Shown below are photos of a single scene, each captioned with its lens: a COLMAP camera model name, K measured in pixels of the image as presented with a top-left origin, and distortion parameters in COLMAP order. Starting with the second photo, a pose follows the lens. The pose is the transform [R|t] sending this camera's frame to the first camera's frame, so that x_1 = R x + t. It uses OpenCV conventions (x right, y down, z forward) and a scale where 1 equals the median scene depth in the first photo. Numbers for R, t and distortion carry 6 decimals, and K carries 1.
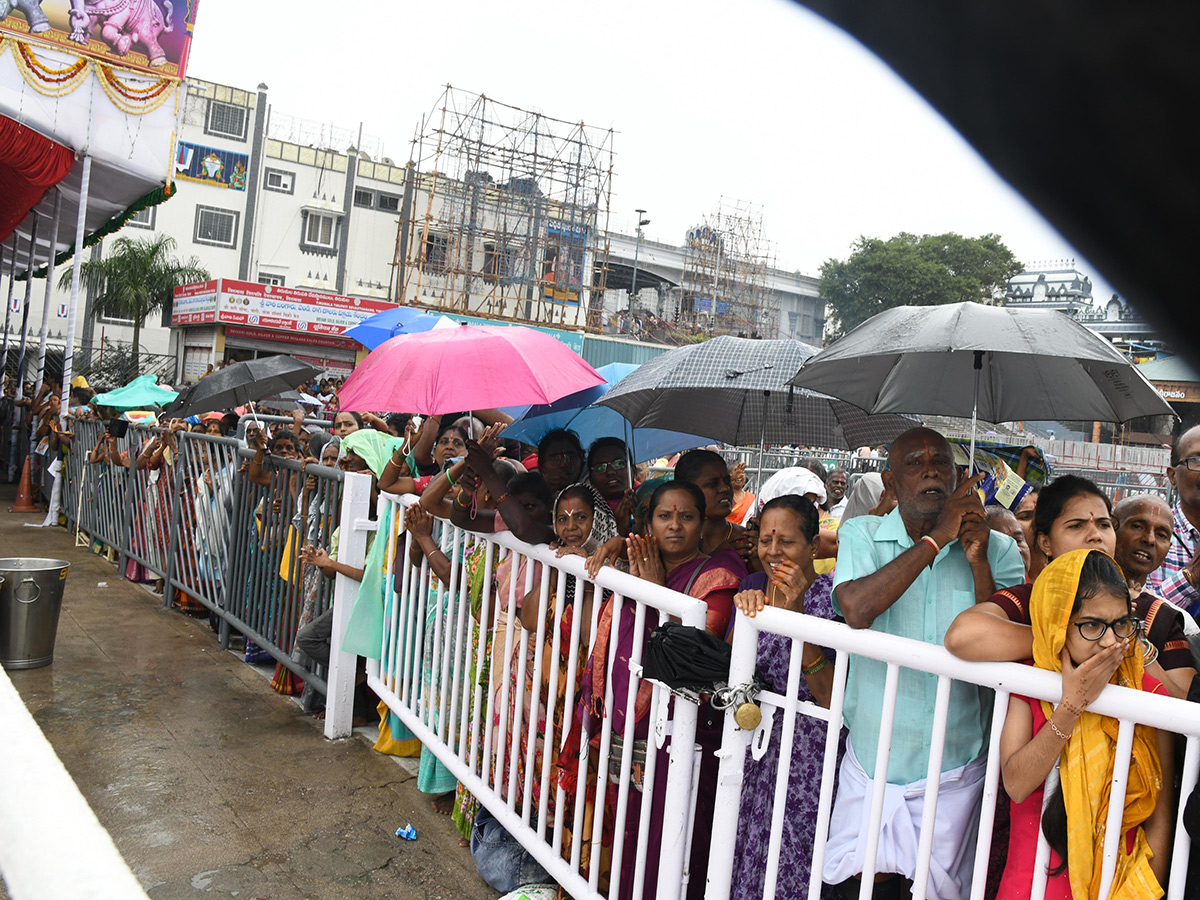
lens RADIAL K [[915.5, 0, 600.0], [0, 915.5, 450.0], [0, 0, 1]] dist [-0.082394, 0.011319]
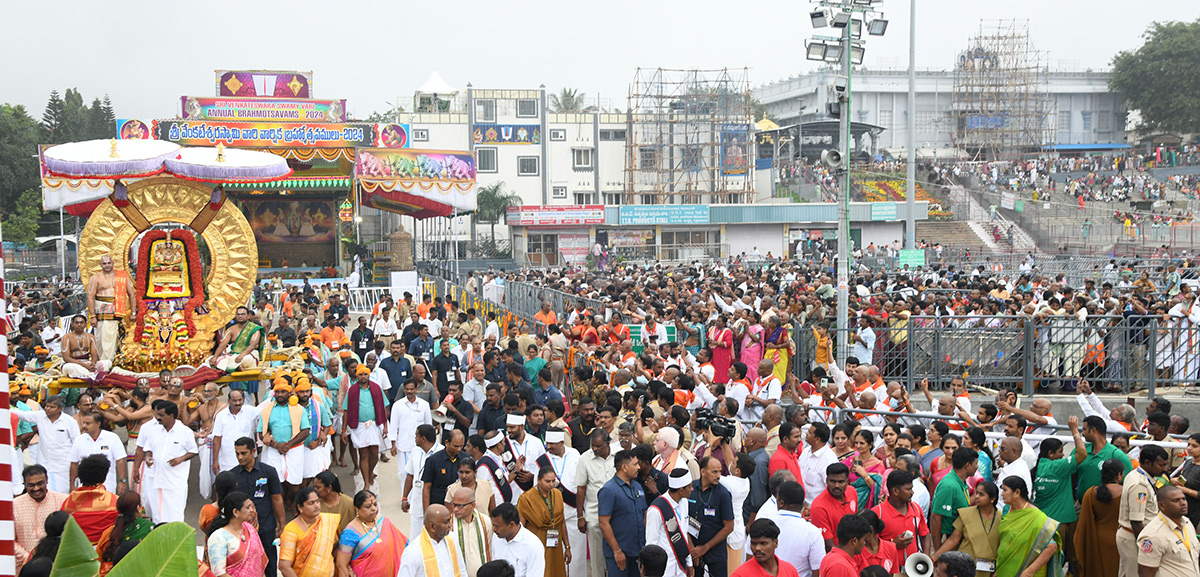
lens RADIAL K [[1158.2, 0, 600.0], [0, 1158.2, 288.5], [0, 0, 1]] dist [0.024818, 0.010336]
pose [[0.900115, -0.082024, -0.427862, 0.676693], [0.084108, 0.996357, -0.014066, 0.048124], [0.427457, -0.023325, 0.903735, -1.054779]]
